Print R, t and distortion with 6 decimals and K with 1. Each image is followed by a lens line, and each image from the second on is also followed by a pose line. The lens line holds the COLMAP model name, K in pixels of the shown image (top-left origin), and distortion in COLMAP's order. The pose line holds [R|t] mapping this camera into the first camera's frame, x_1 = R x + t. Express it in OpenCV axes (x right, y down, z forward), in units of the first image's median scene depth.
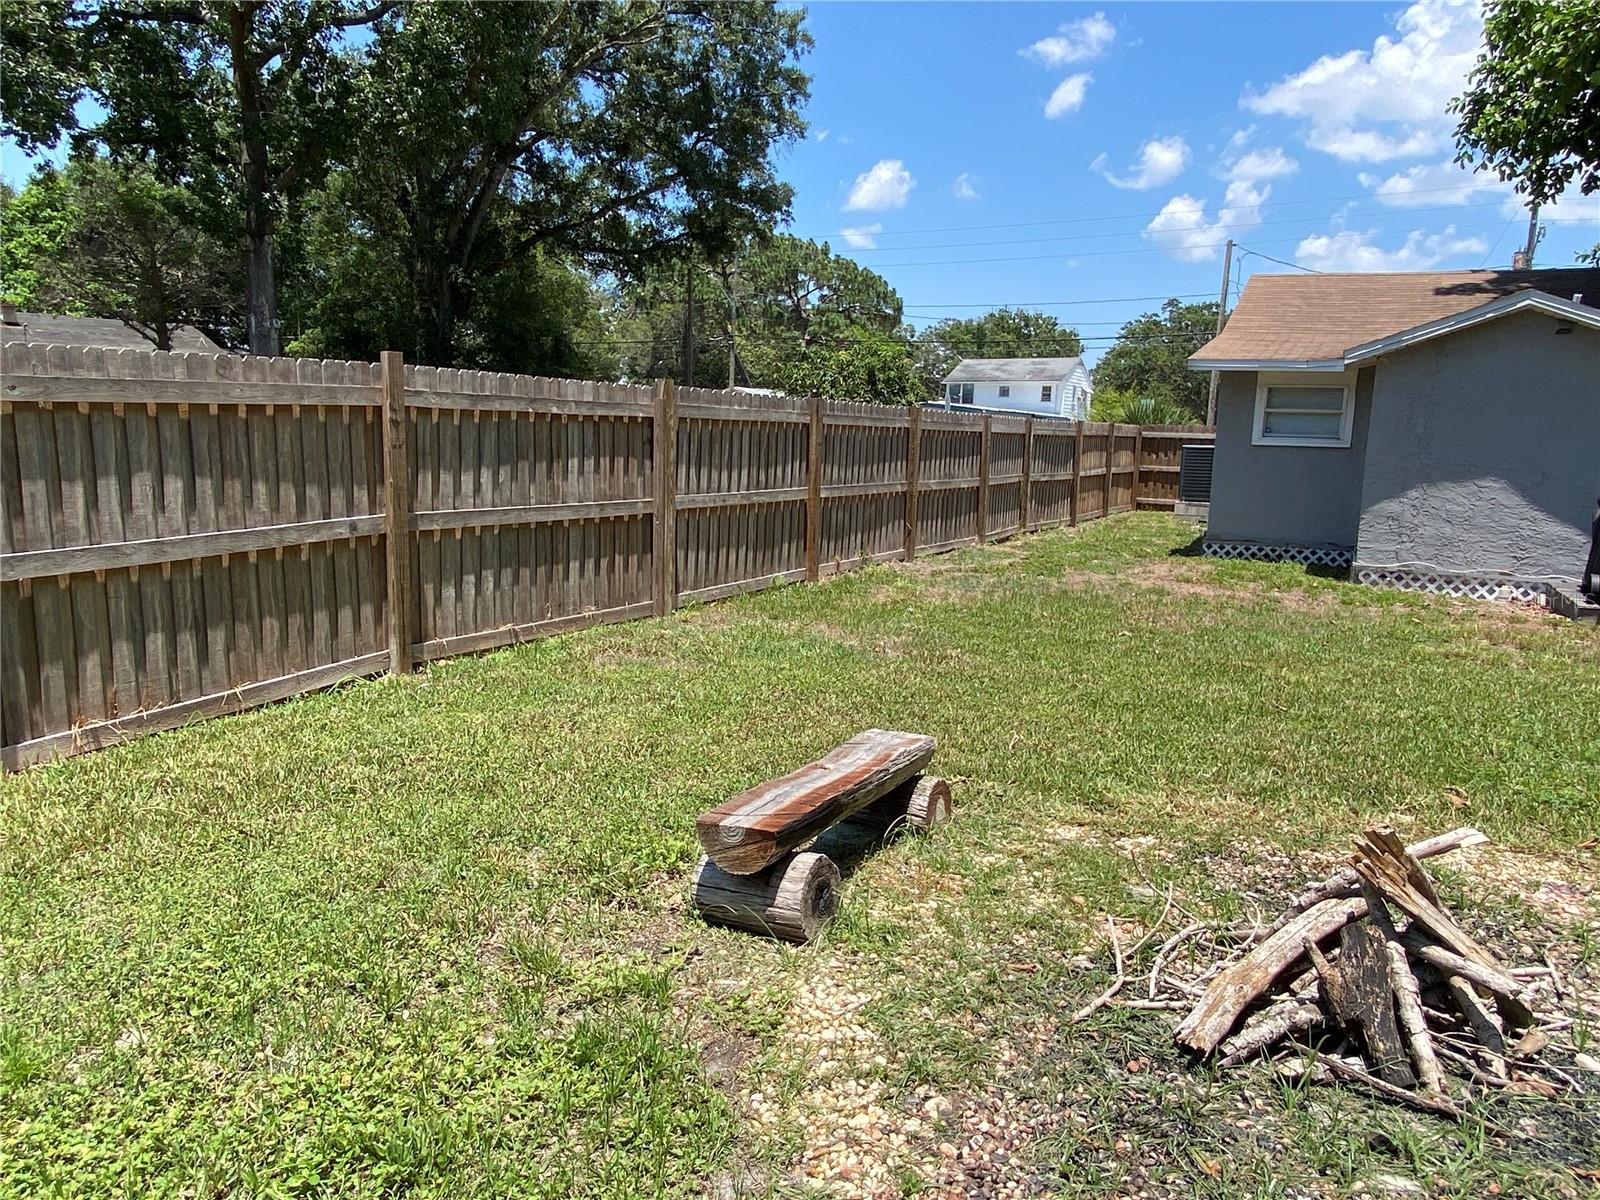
lens RADIAL K [[1054.9, 0, 800.0], [0, 1054.9, 600.0], [0, 0, 1]] dist [-0.000624, -0.000886]
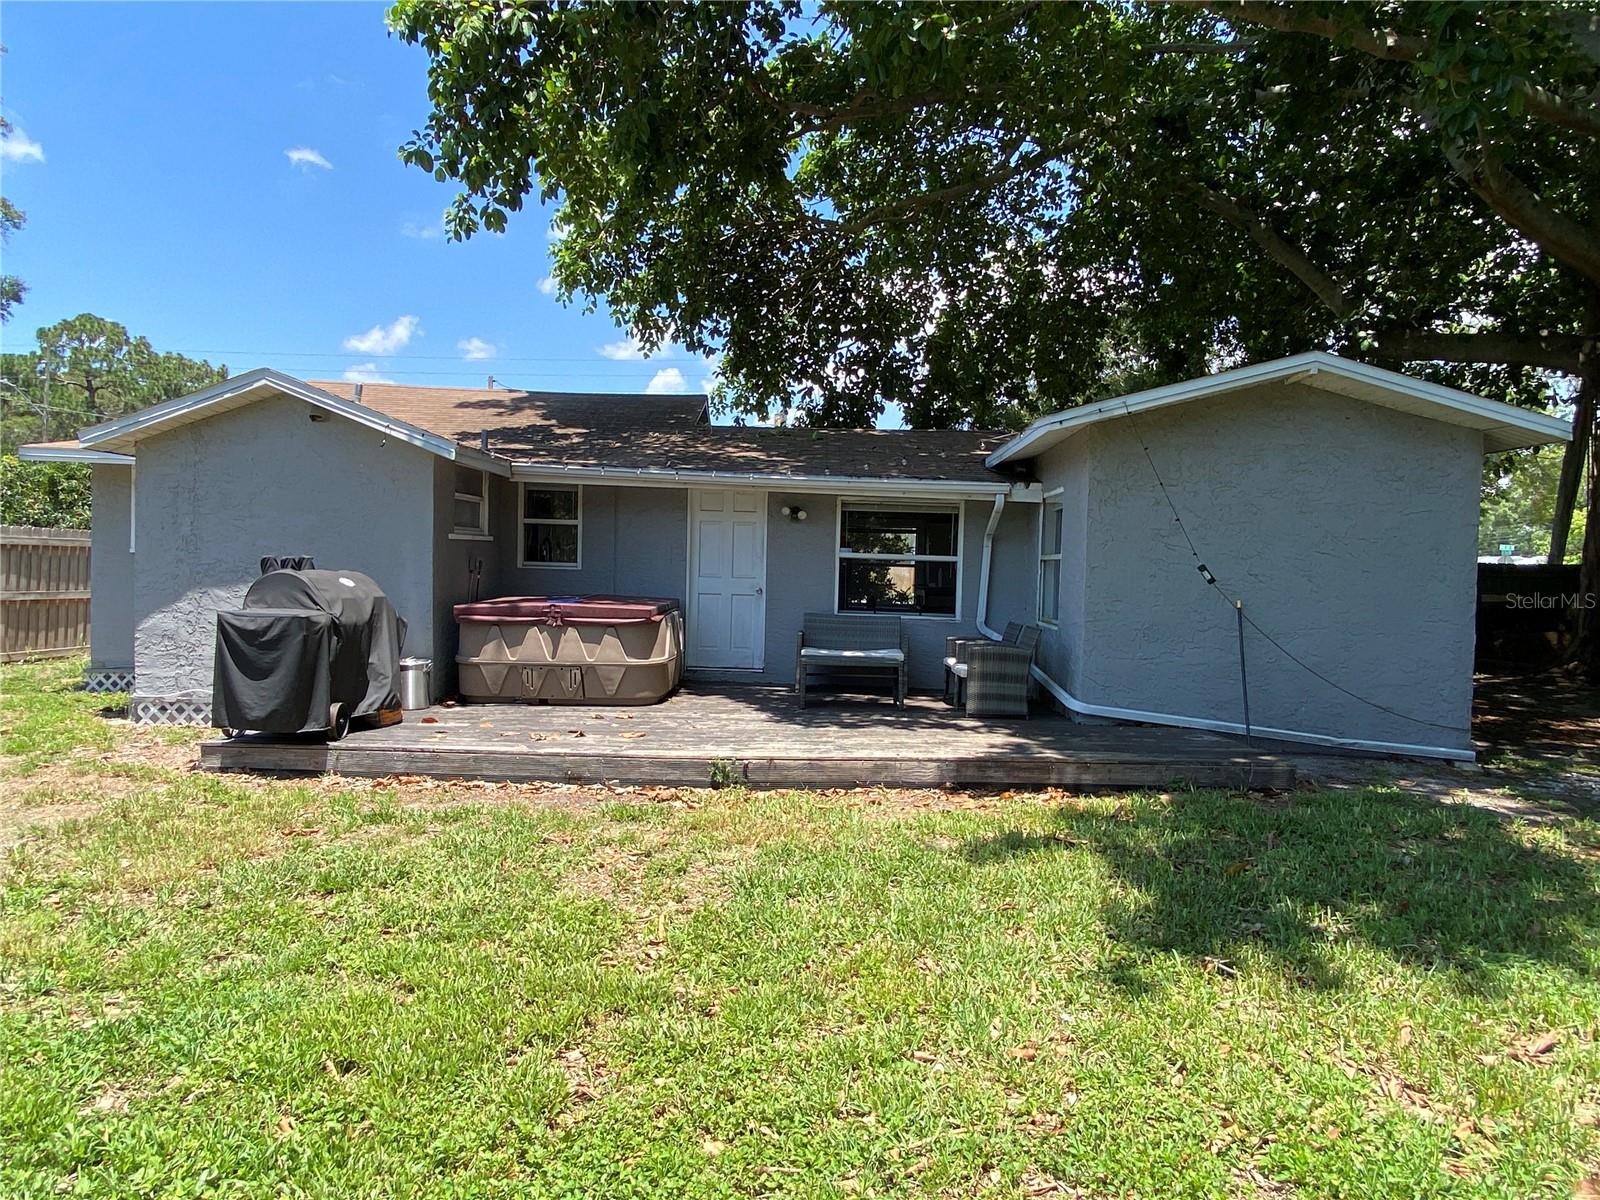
lens RADIAL K [[925.9, 0, 800.0], [0, 925.9, 600.0], [0, 0, 1]] dist [-0.000917, -0.000330]
pose [[0.882482, -0.020151, 0.469915, 0.646952], [0.073492, 0.992718, -0.095446, -0.001758], [-0.464570, 0.118764, 0.877536, 0.139902]]
